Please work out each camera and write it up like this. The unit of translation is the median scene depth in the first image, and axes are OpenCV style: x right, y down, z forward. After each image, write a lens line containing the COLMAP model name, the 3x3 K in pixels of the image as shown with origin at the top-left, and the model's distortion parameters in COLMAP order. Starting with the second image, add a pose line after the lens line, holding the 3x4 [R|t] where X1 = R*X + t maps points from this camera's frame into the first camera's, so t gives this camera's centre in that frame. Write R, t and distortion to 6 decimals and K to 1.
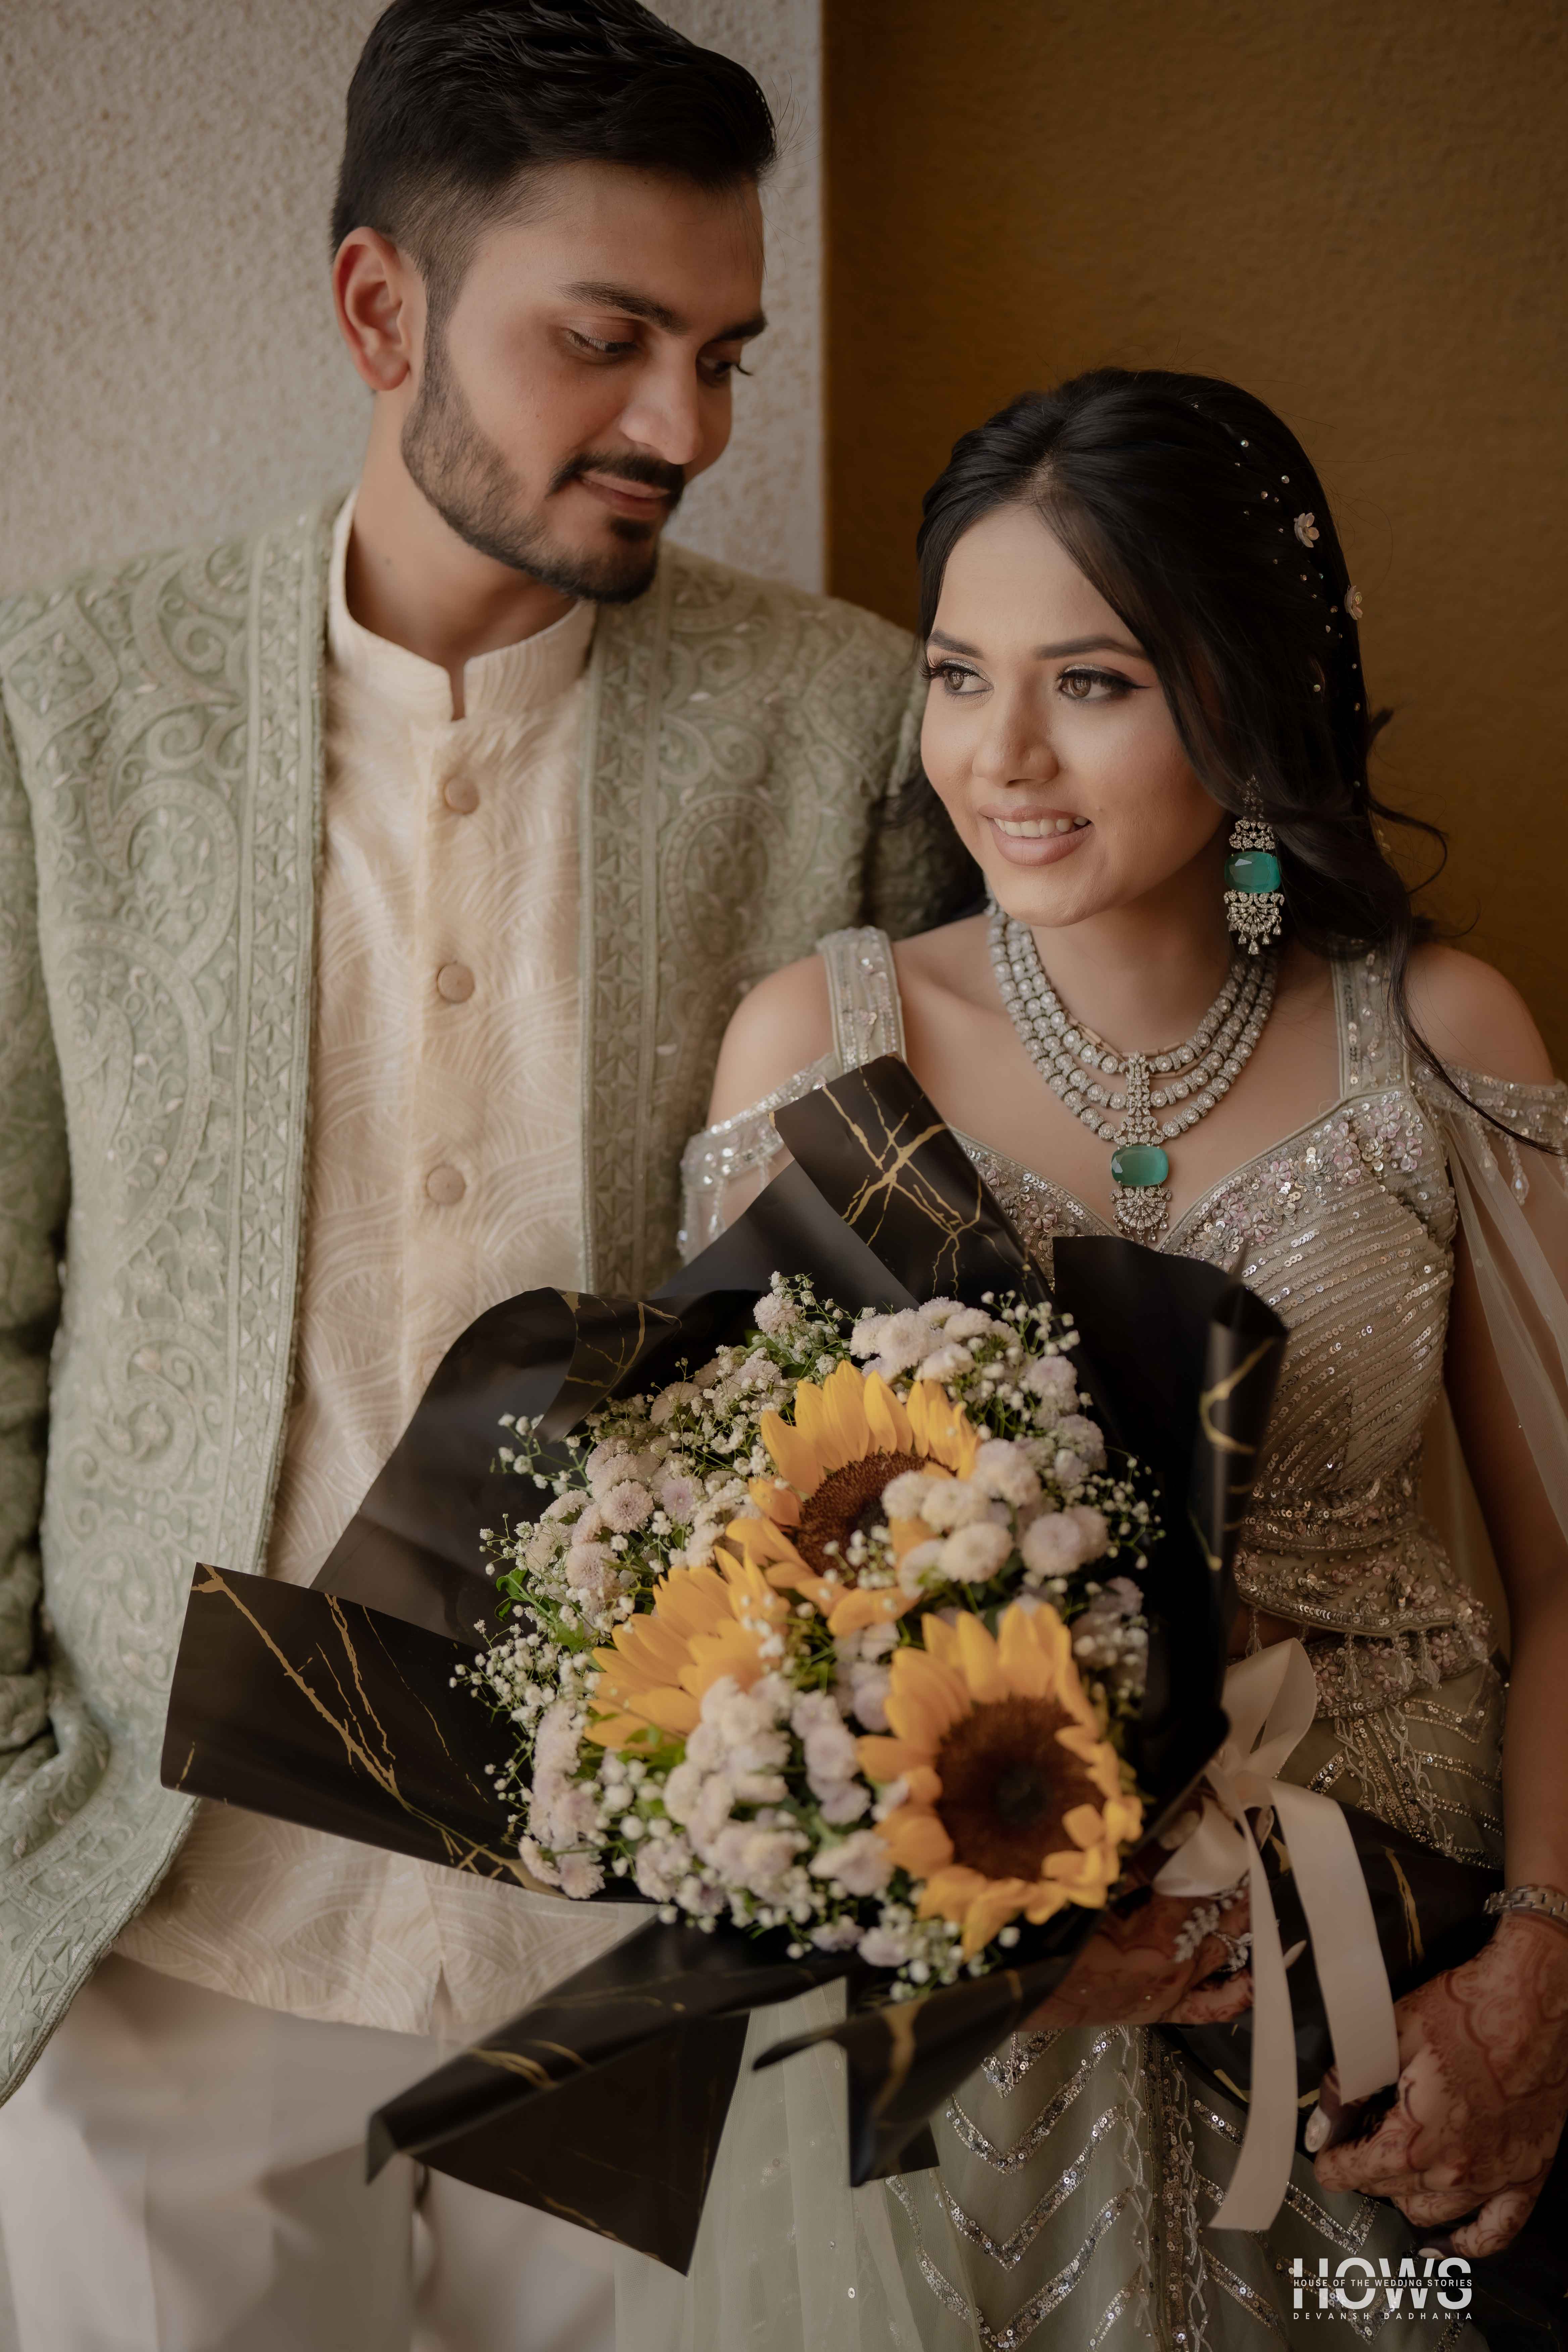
lens RADIAL K [[3429.0, 0, 784.0], [0, 3429.0, 1176.0], [0, 0, 1]] dist [-0.016045, 0.856630]
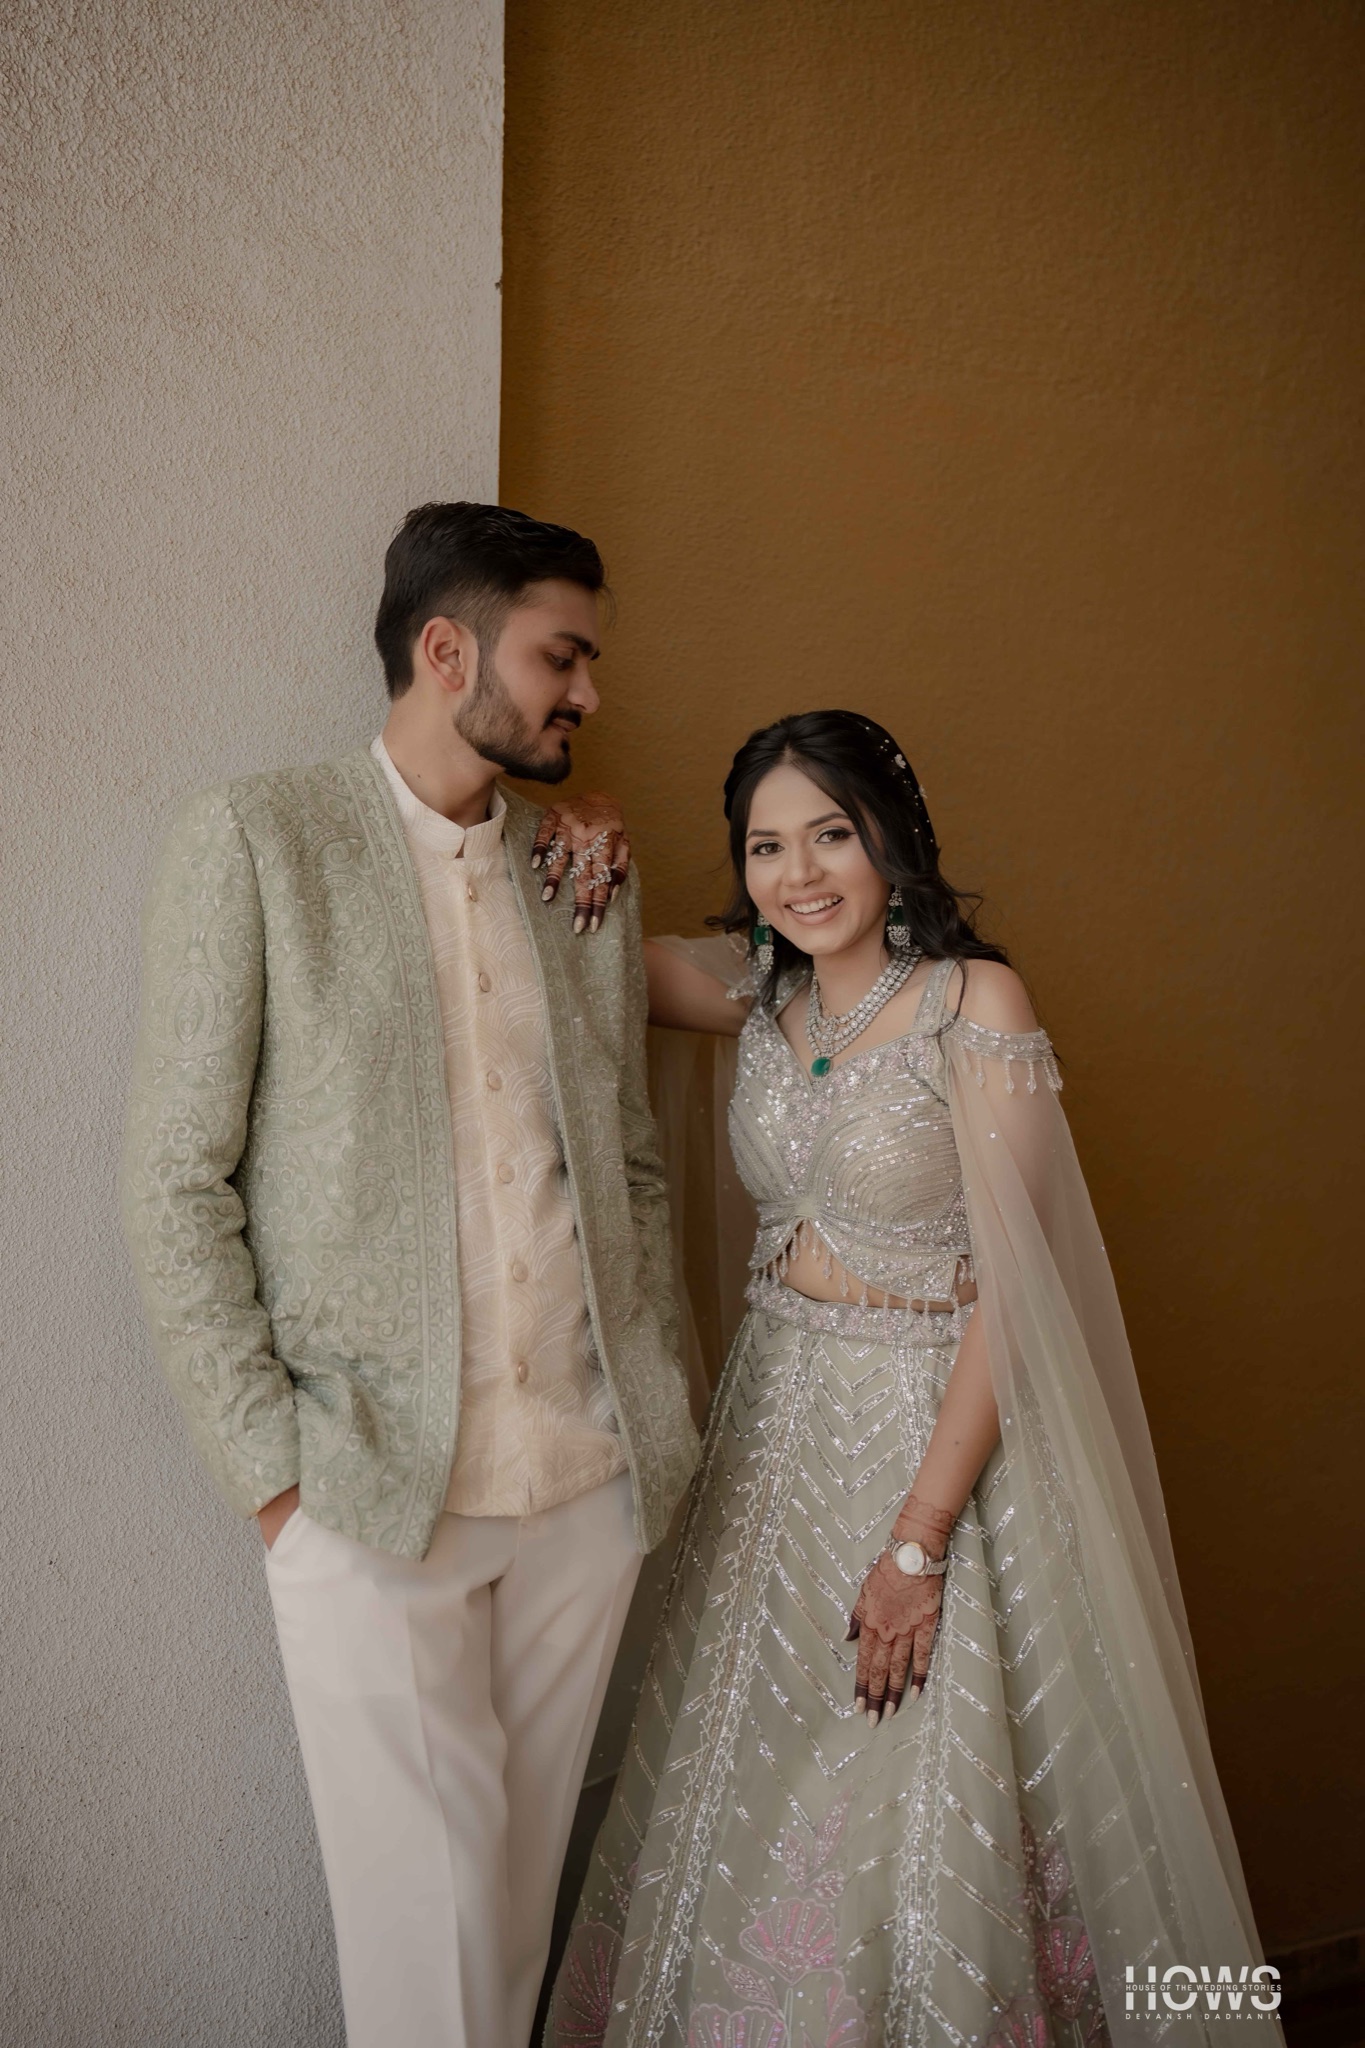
lens RADIAL K [[2985.8, 0, 682.5], [0, 2985.8, 1024.0], [0, 0, 1]] dist [-0.016045, 0.856630]
pose [[0.806970, 0.012885, 0.590451, -1.093567], [0.109082, 0.979310, -0.170452, 0.296087], [-0.580431, 0.201957, 0.788868, -0.444552]]
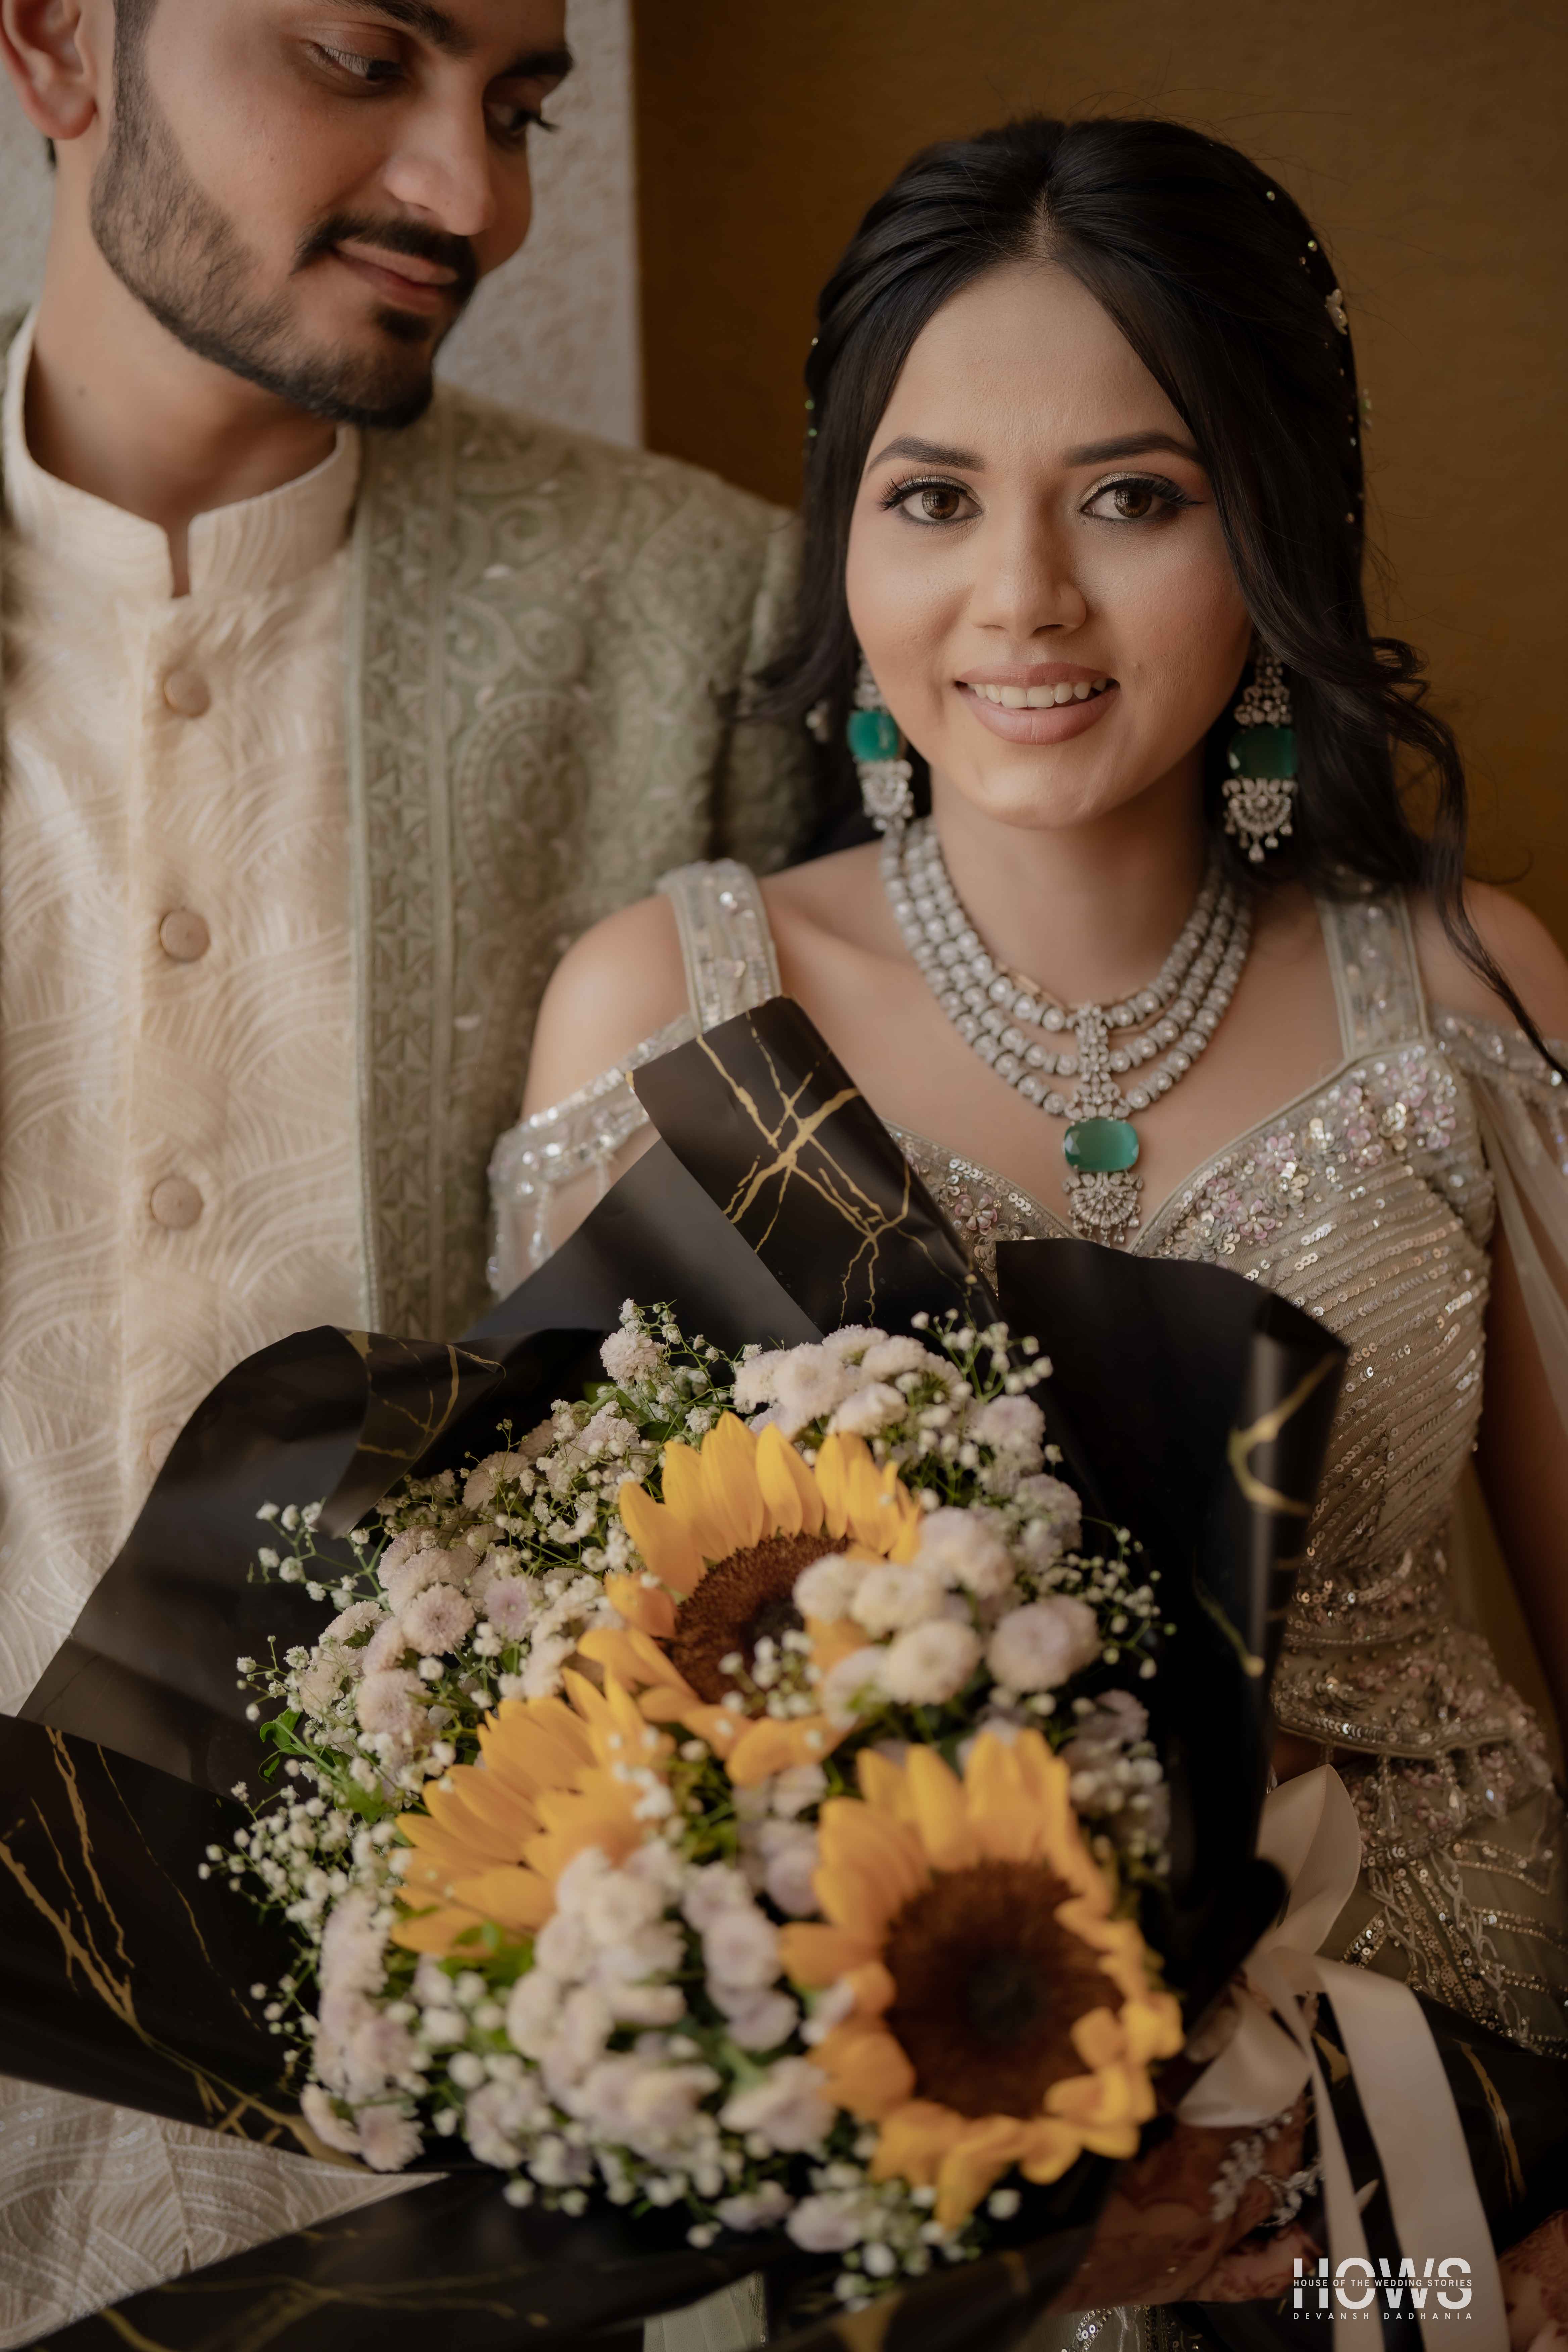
lens RADIAL K [[3429.0, 0, 784.0], [0, 3429.0, 1176.0], [0, 0, 1]] dist [-0.016045, 0.856630]
pose [[0.996238, -0.023484, 0.083420, -0.030761], [0.026836, 0.998867, -0.039295, 0.031777], [-0.082403, 0.041386, 0.995739, 0.252386]]
